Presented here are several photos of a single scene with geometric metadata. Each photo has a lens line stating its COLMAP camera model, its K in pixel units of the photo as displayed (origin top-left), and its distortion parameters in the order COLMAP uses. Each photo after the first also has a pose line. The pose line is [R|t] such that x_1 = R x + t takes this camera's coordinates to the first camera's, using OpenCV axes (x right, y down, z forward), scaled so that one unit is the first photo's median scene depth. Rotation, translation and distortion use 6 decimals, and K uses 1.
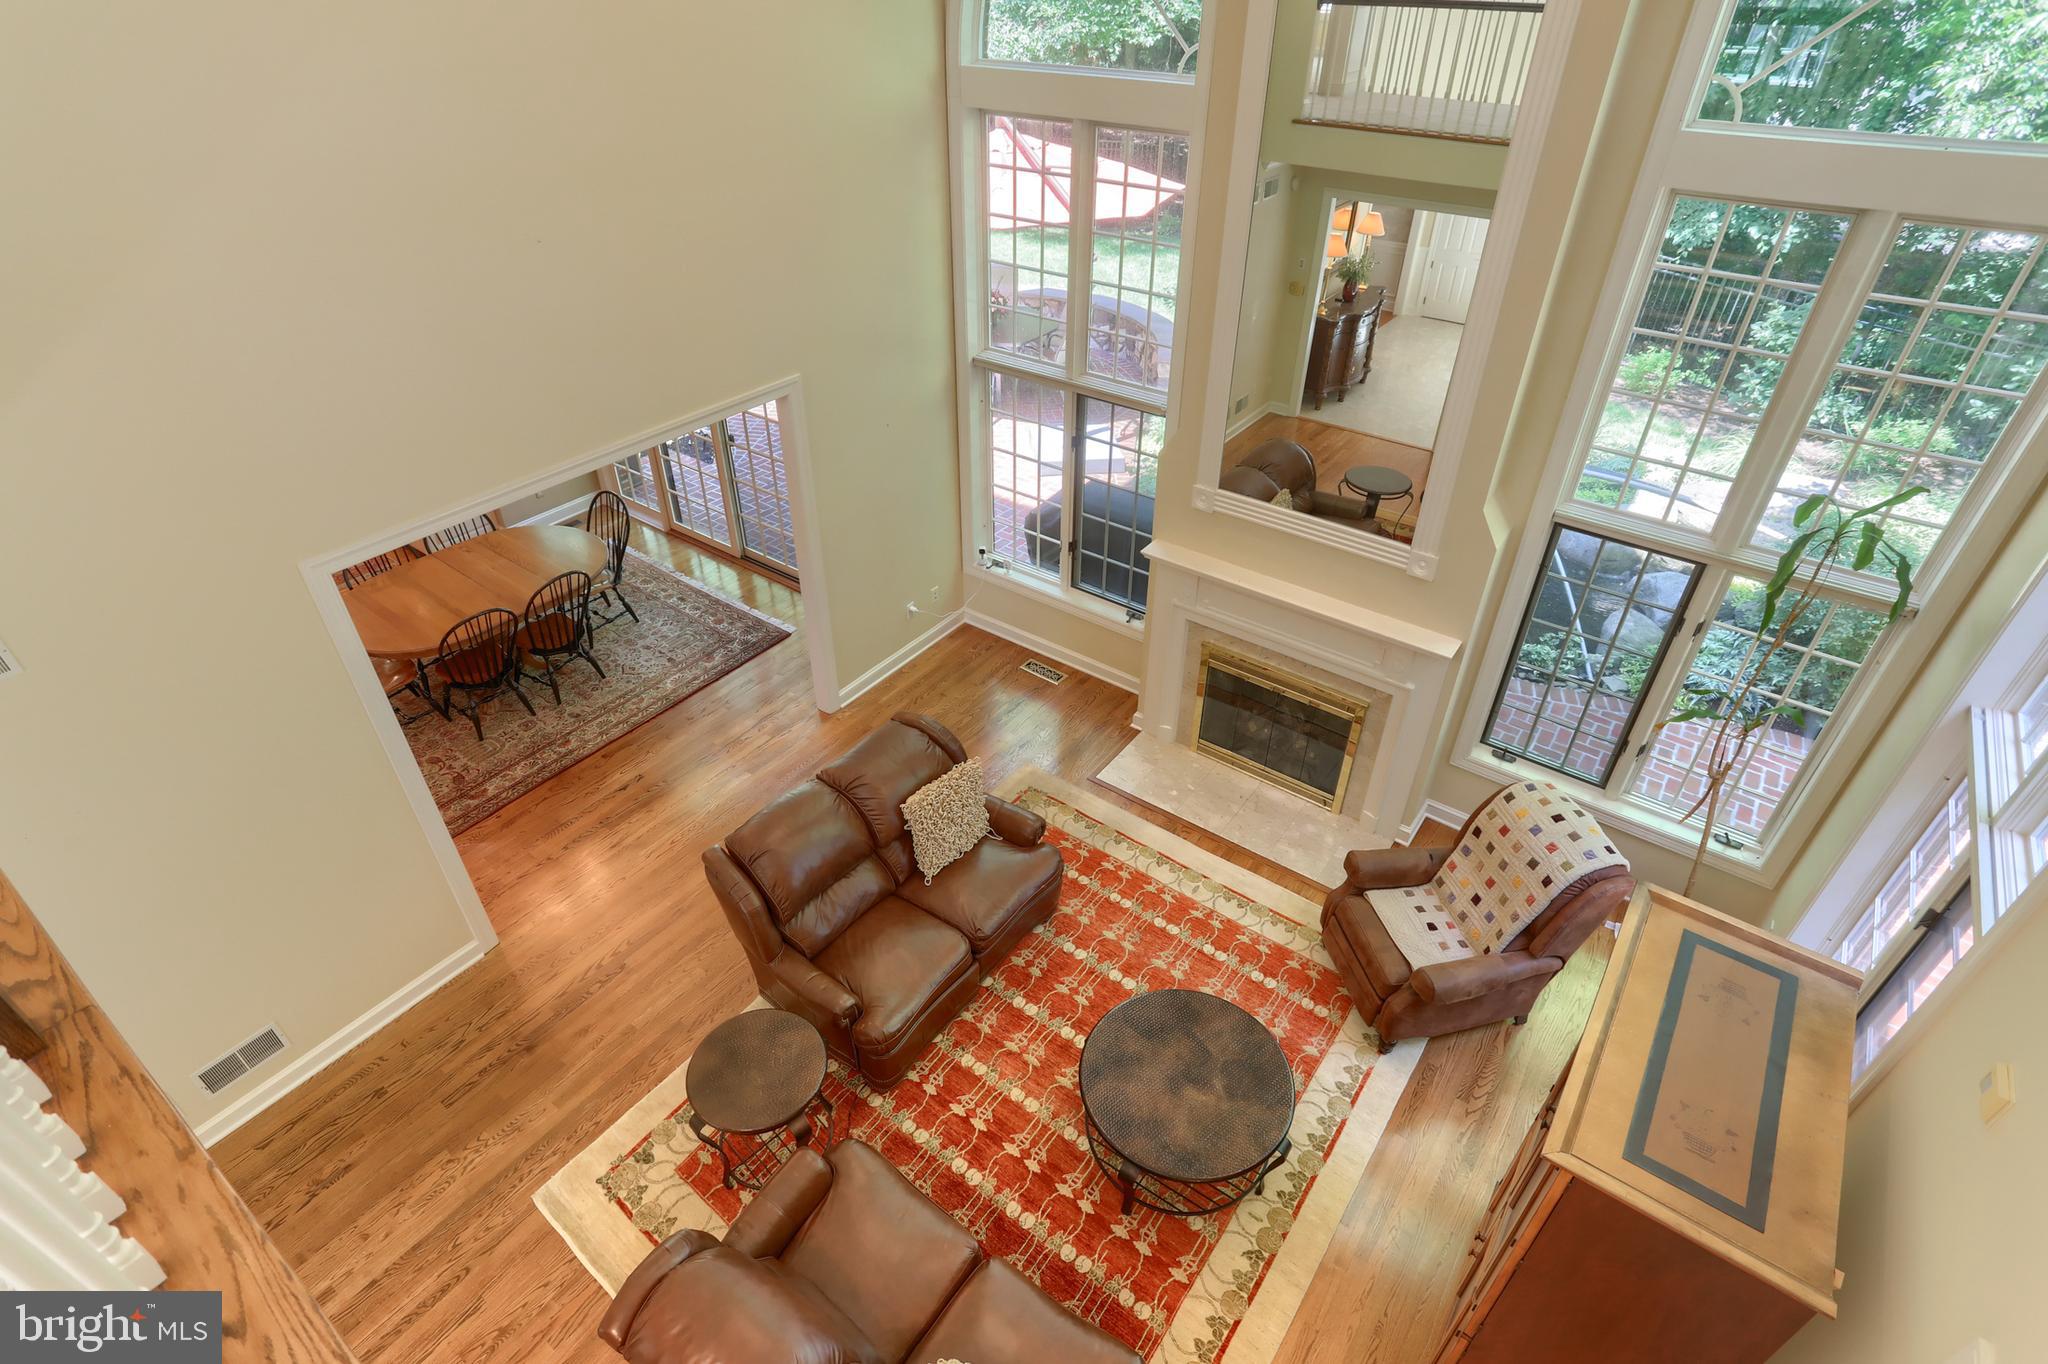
lens RADIAL K [[1053.4, 0, 1005.2], [0, 1053.4, 681.2], [0, 0, 1]] dist [-0.004440, -0.000009]
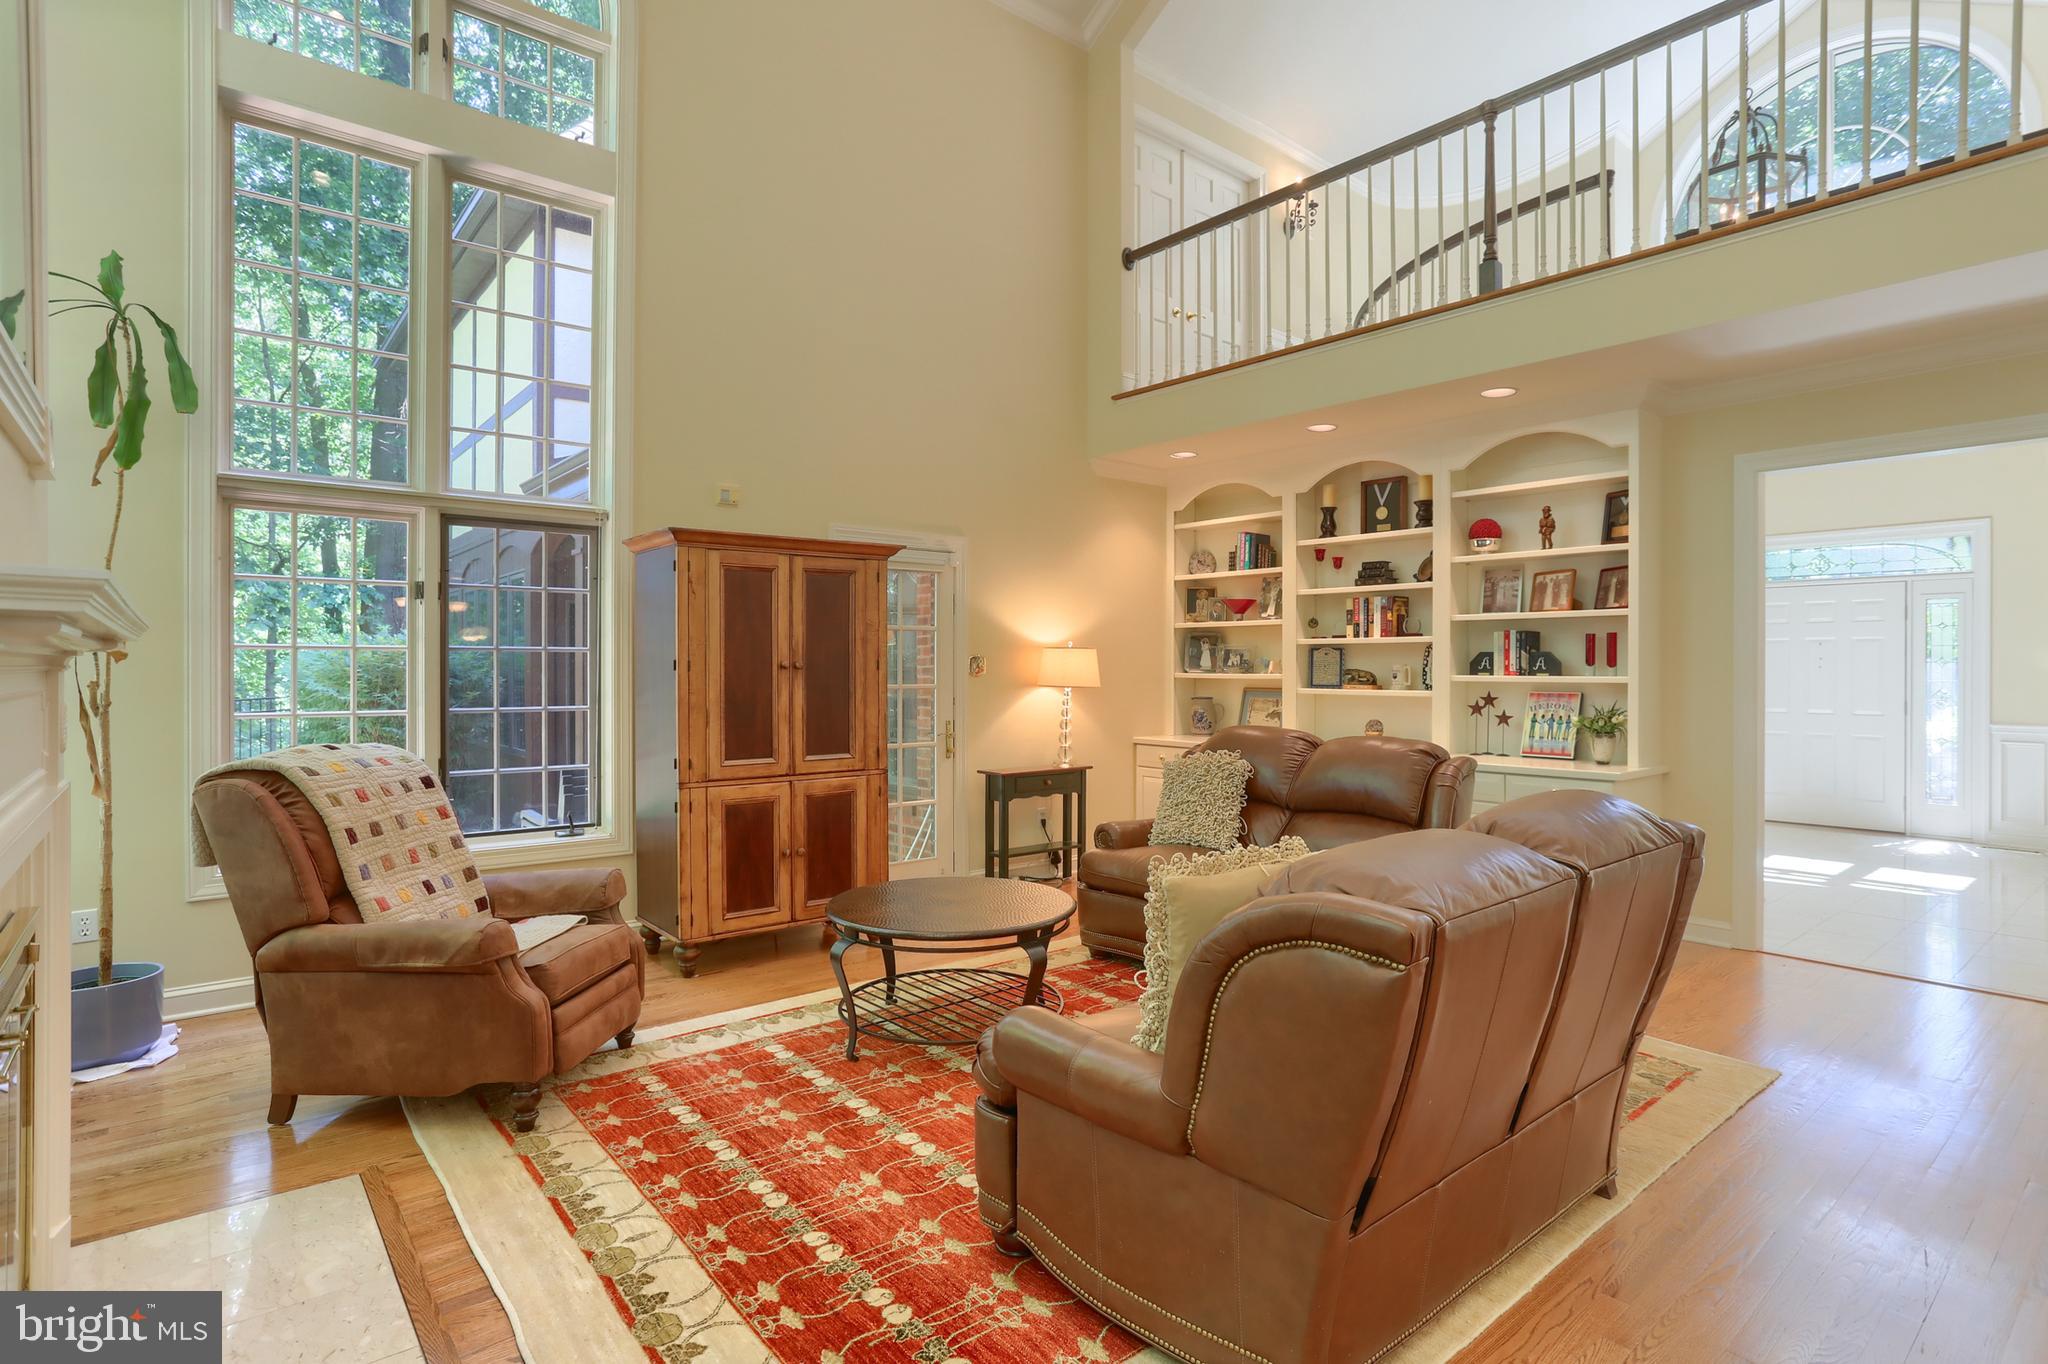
lens RADIAL K [[1044.0, 0, 1026.1], [0, 1044.0, 654.4], [0, 0, 1]] dist [0.000066, 0.000903]
pose [[-0.972133, 0.010267, 0.234205, -0.070437], [0.146552, 0.806378, 0.572955, -0.214618], [-0.182975, 0.591312, -0.785411, 1.248125]]
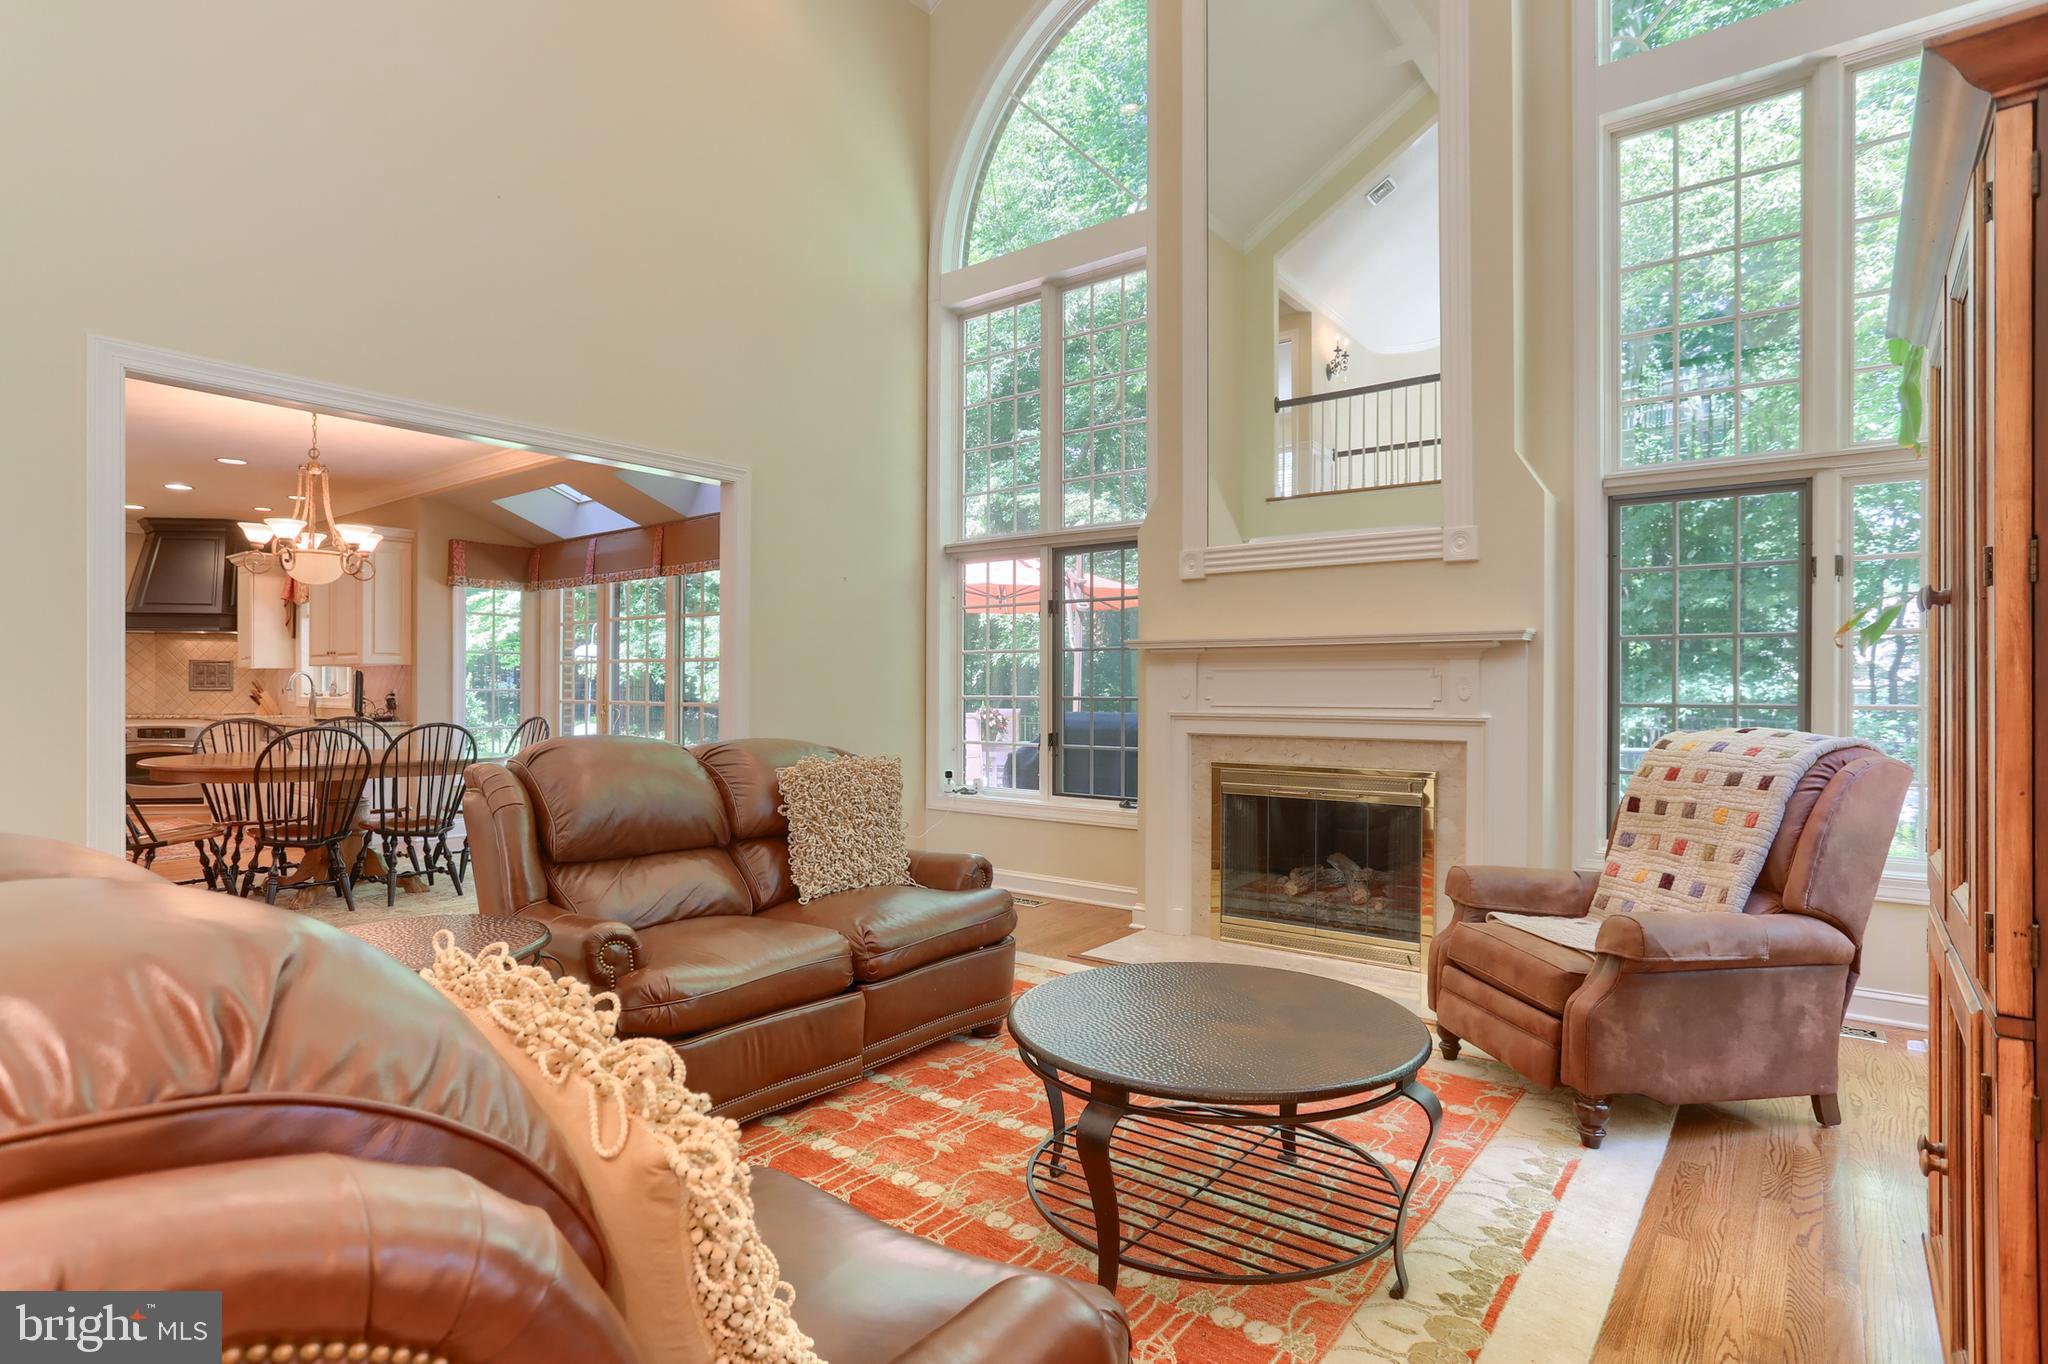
lens RADIAL K [[1053.4, 0, 1005.2], [0, 1053.4, 681.2], [0, 0, 1]] dist [-0.004440, -0.000009]
pose [[0.999515, 0.010331, -0.029363, 0.066622], [-0.025803, 0.802626, -0.595925, 0.451922], [0.017412, 0.596394, 0.802503, 0.387328]]
